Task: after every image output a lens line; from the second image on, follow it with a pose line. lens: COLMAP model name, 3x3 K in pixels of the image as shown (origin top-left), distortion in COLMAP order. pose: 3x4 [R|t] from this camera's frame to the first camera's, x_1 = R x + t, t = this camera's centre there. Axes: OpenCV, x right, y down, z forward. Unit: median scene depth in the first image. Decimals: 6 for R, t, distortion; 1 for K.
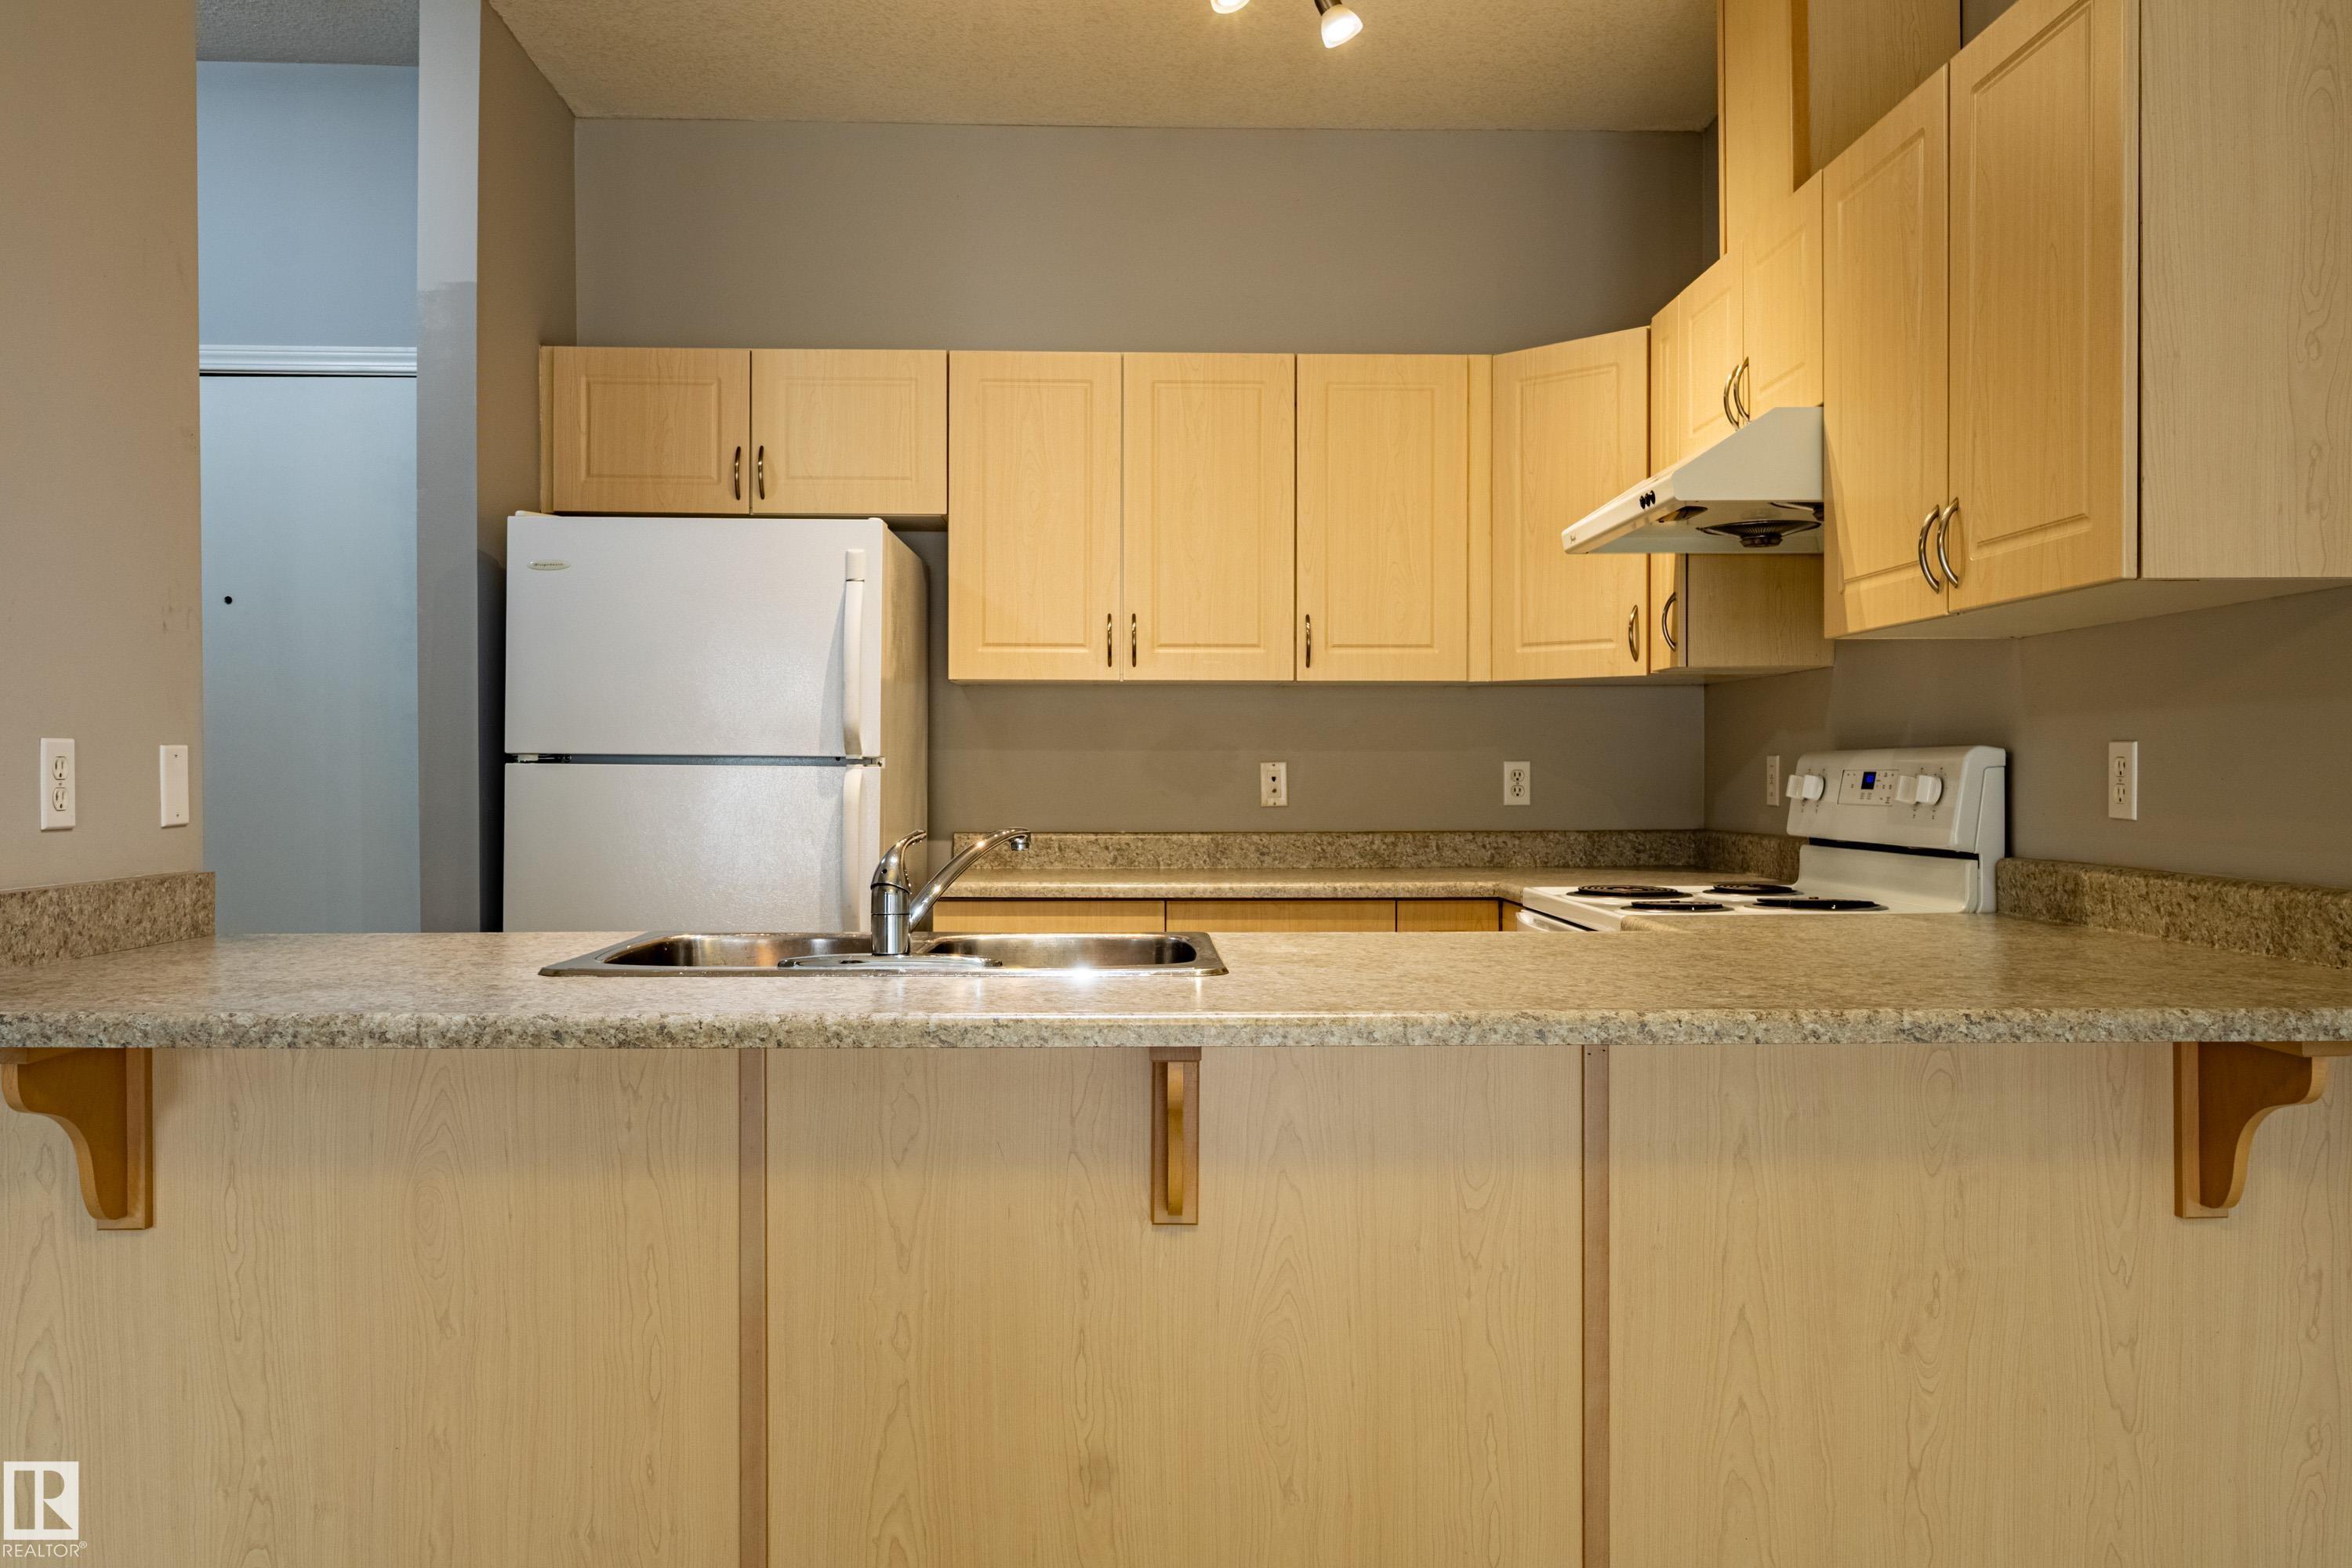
lens RADIAL K [[1851.6, 0, 1168.8], [0, 1851.6, 782.7], [0, 0, 1]] dist [0.008095, -0.007255]
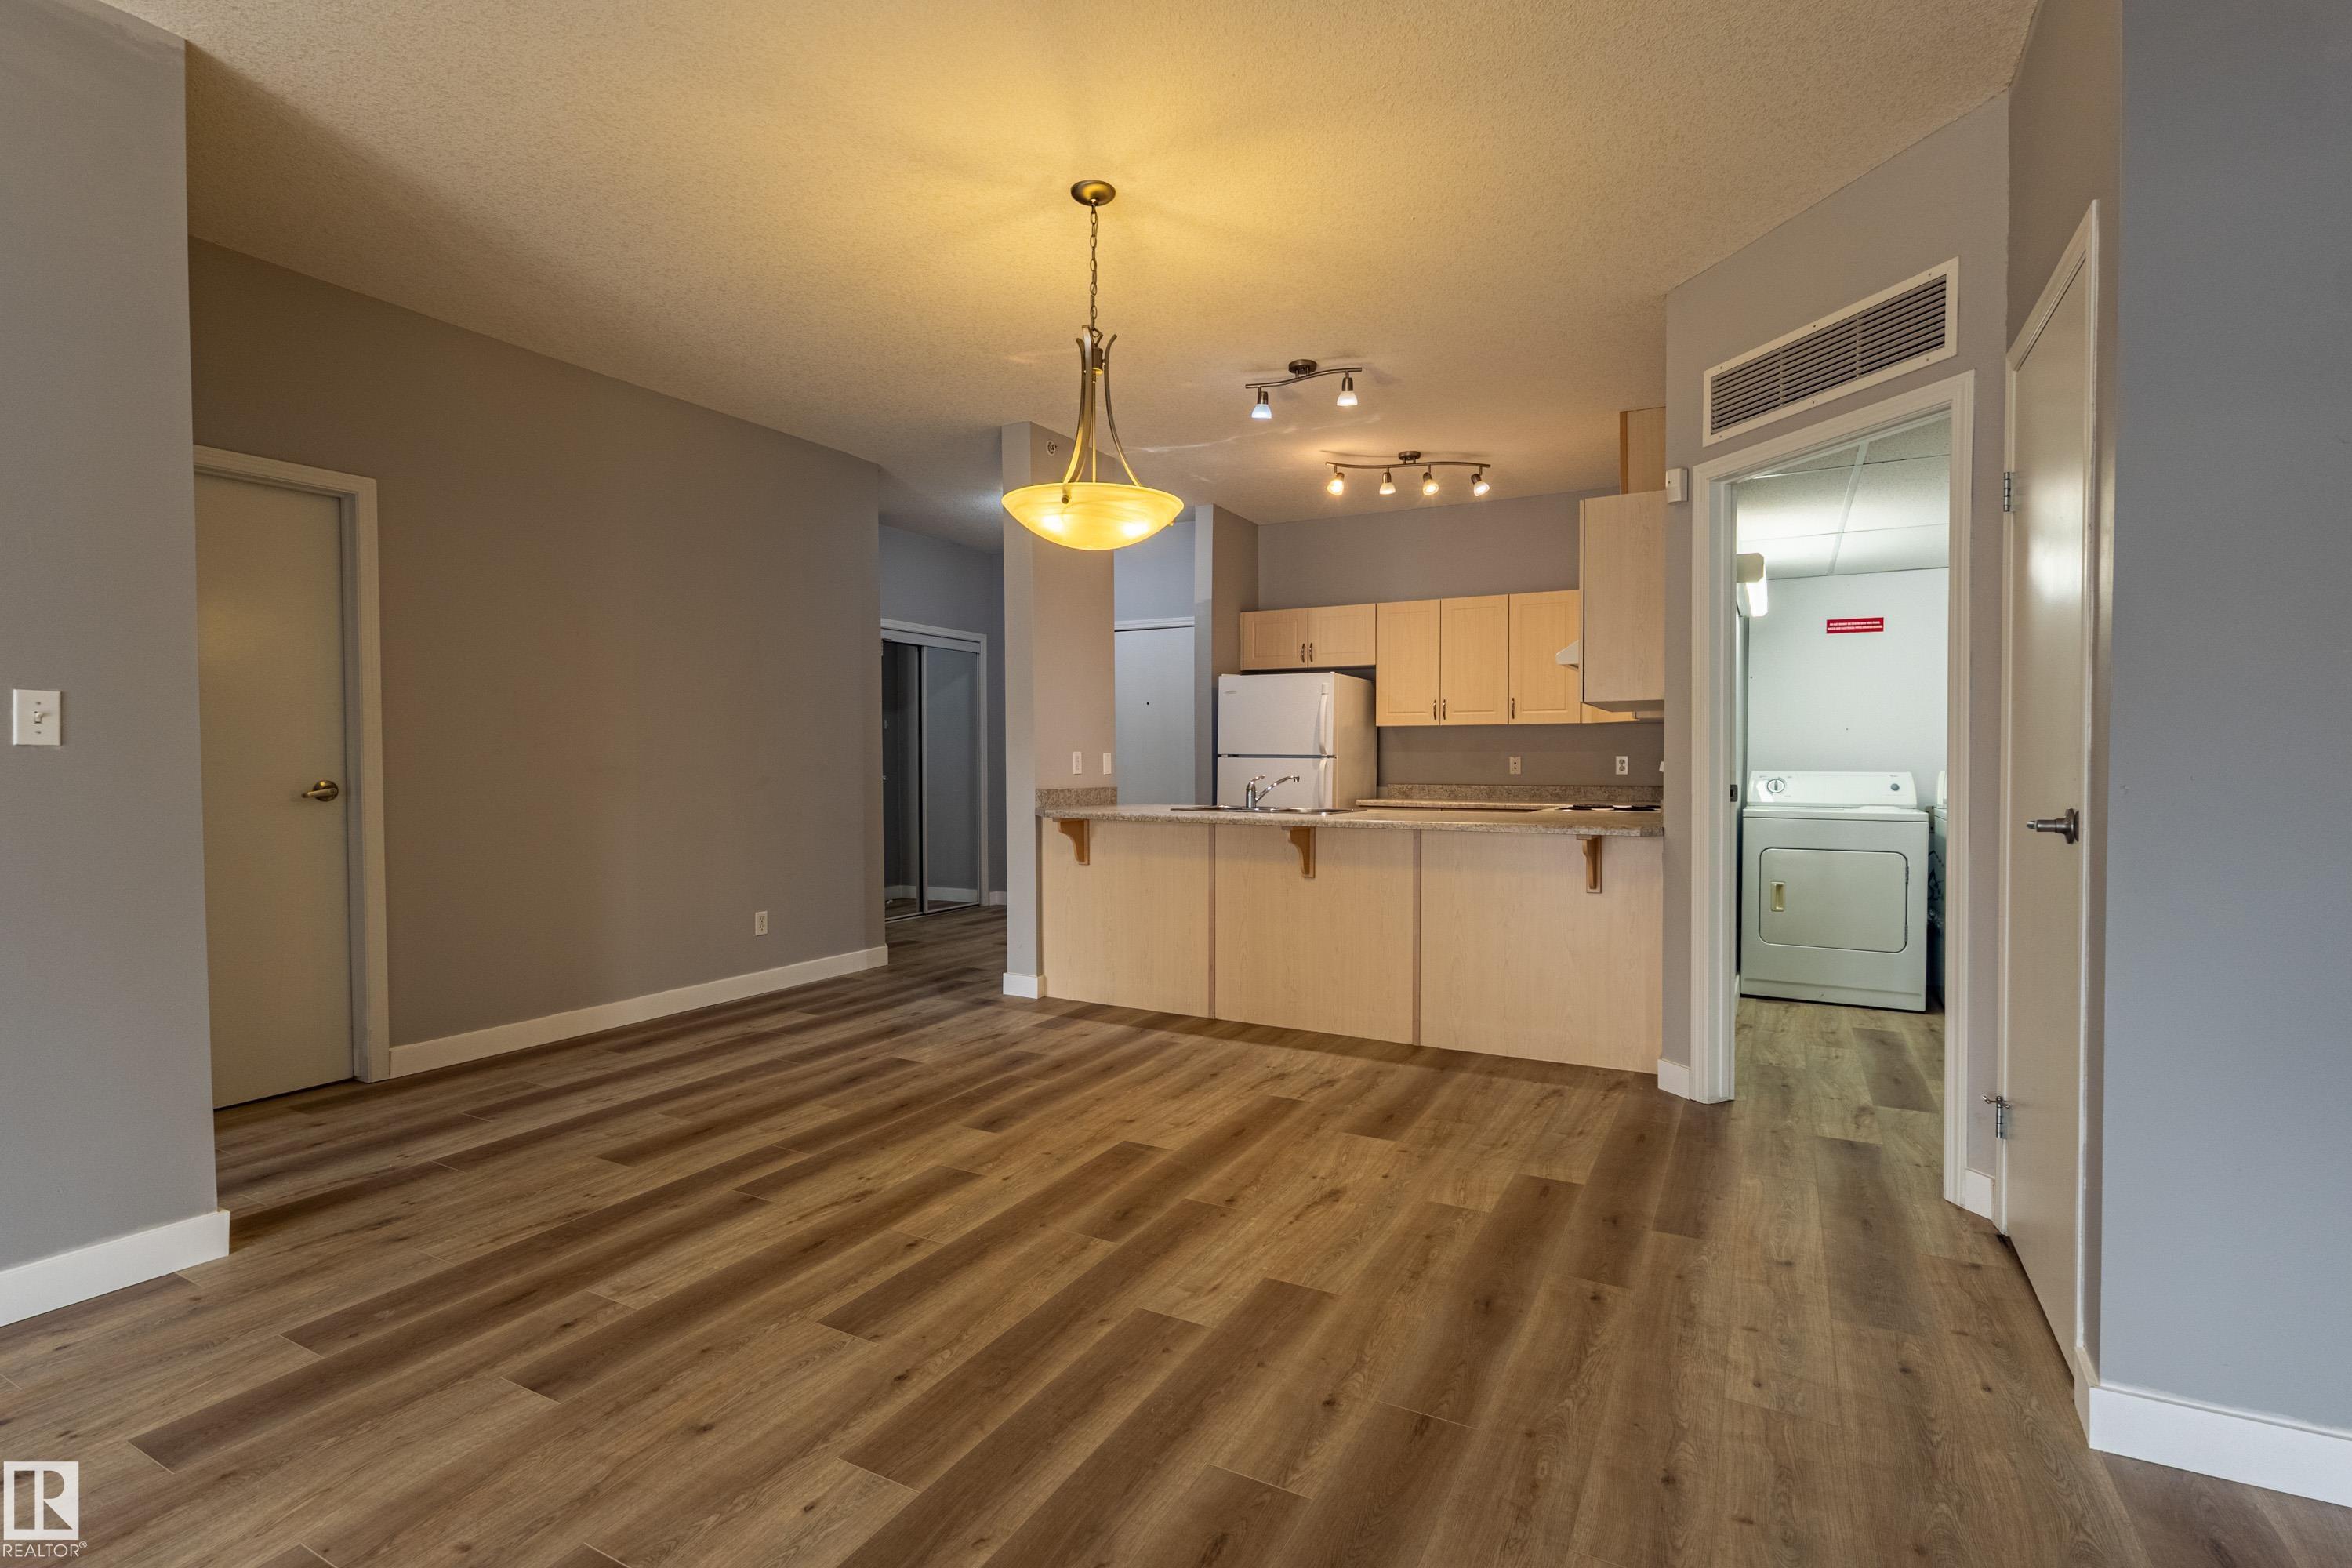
lens RADIAL K [[1098.9, 0, 1170.0], [0, 1098.9, 786.2], [0, 0, 1]] dist [0.001197, 0.000394]
pose [[0.862060, 0.012707, -0.506646, 0.524399], [-0.003444, 0.999809, 0.019217, 0.002819], [0.506794, -0.014821, 0.861940, -0.641119]]
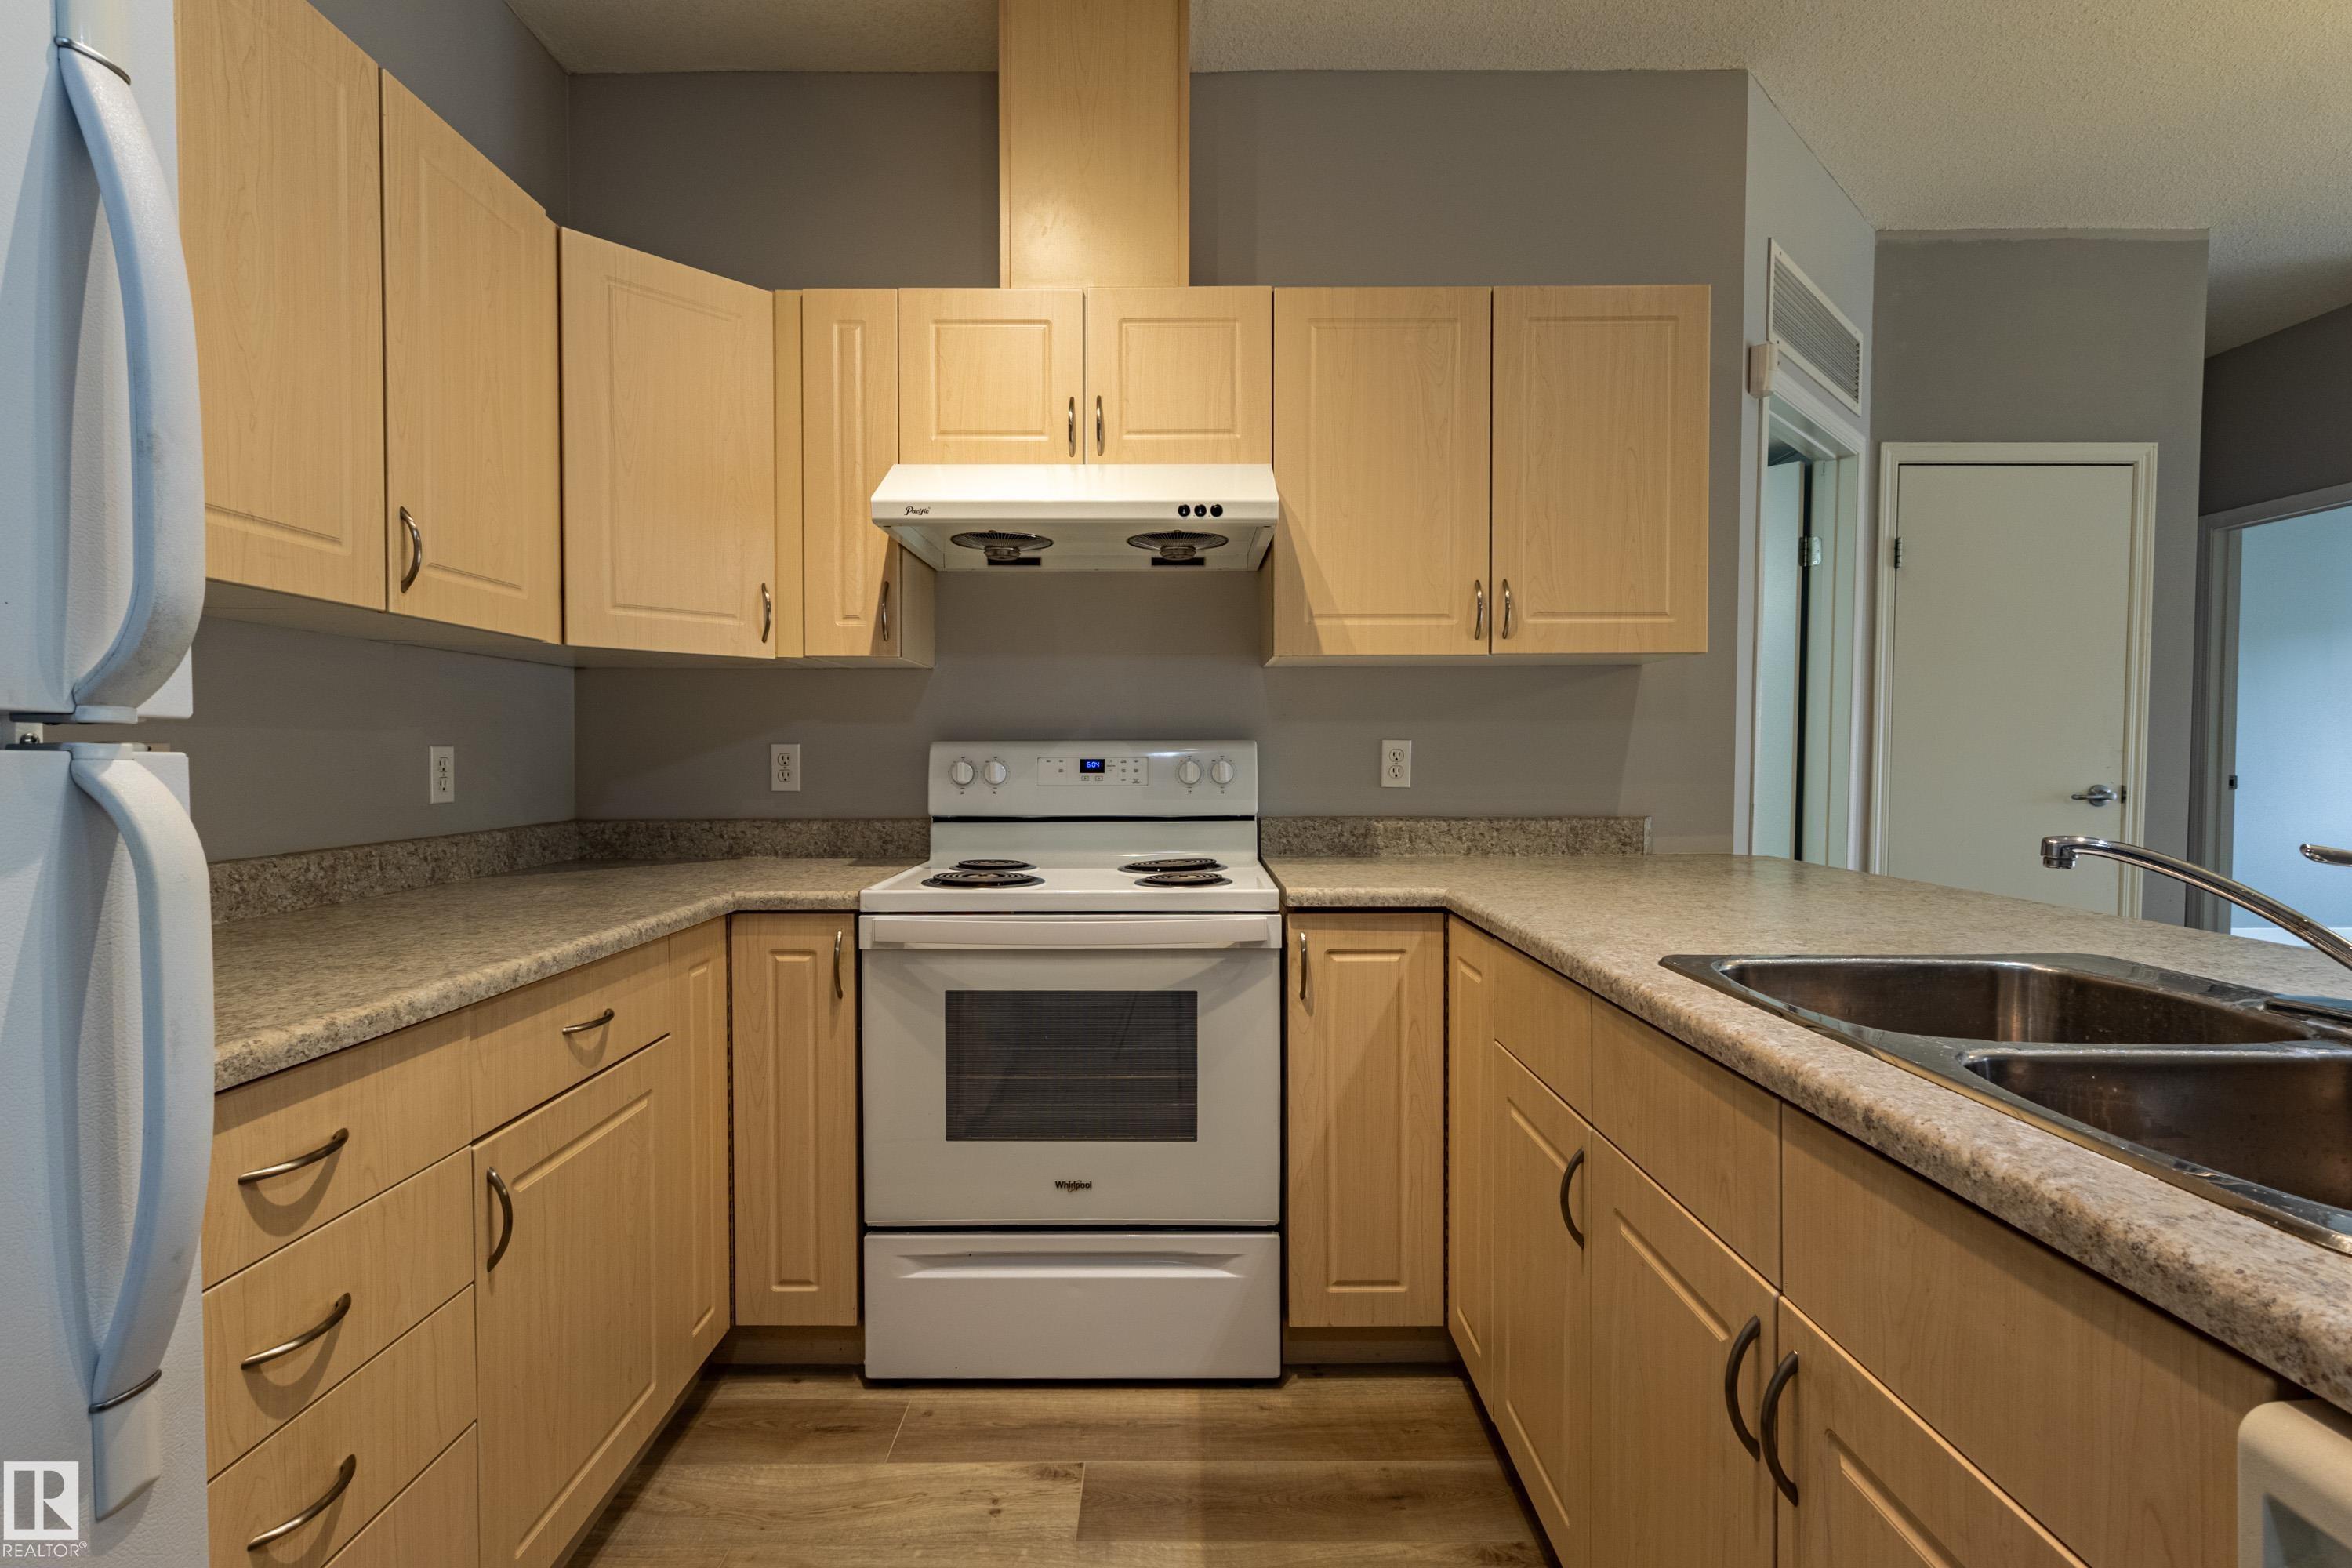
lens RADIAL K [[1093.4, 0, 1175.5], [0, 1093.4, 786.9], [0, 0, 1]] dist [0.001756, 0.000439]
pose [[0.024282, -0.028398, 0.999302, -0.348484], [0.006675, 0.999579, 0.028244, -0.007196], [-0.999683, 0.005985, 0.024461, 0.891101]]
